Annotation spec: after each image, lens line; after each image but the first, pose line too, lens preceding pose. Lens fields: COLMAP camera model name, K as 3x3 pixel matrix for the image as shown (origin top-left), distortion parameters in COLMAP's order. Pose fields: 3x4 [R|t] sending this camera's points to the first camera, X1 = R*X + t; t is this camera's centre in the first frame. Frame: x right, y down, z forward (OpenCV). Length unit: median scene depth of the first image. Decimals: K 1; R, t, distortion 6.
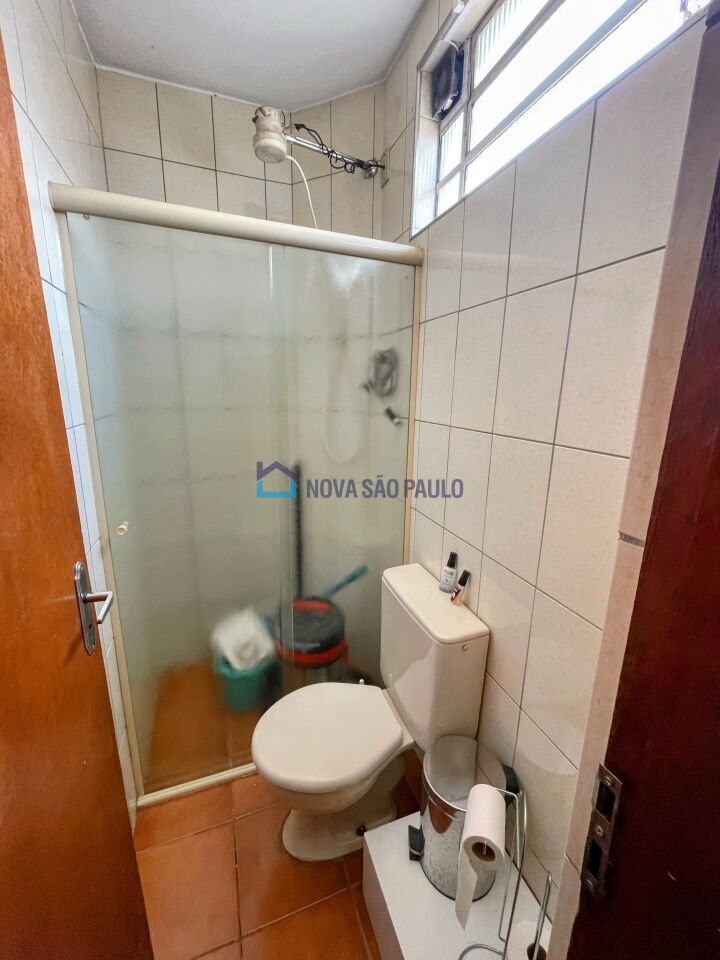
lens RADIAL K [[386.2, 0, 365.6], [0, 386.2, 480.2], [0, 0, 1]] dist [-0.002622, 0.000206]
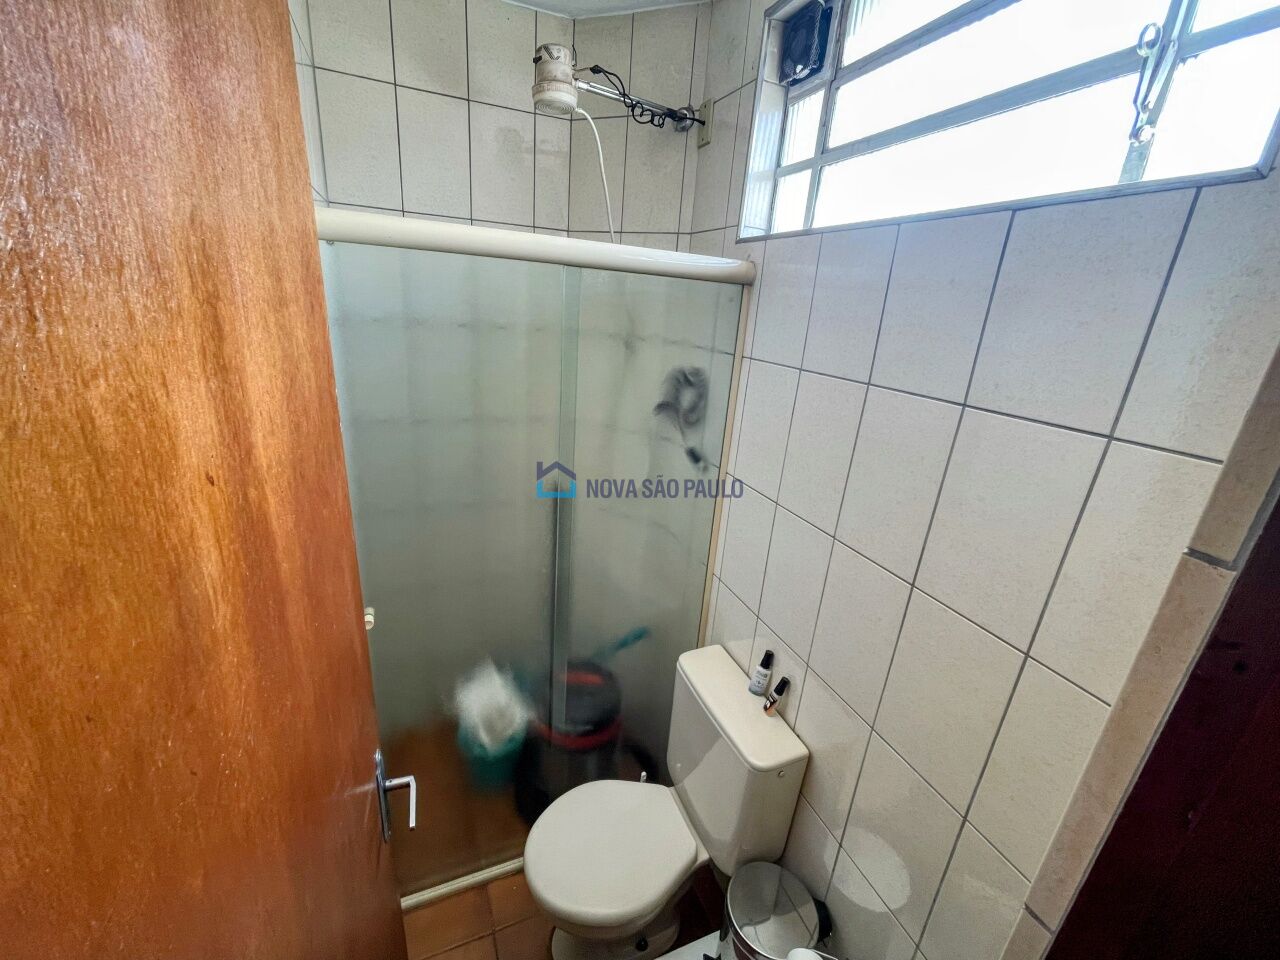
lens RADIAL K [[515.0, 0, 632.7], [0, 515.0, 473.5], [0, 0, 1]] dist [-0.002622, 0.000206]
pose [[0.998142, 0.037622, 0.047930, -0.125639], [-0.042408, 0.993766, 0.103103, -0.273641], [-0.043752, -0.104944, 0.993515, -0.052535]]
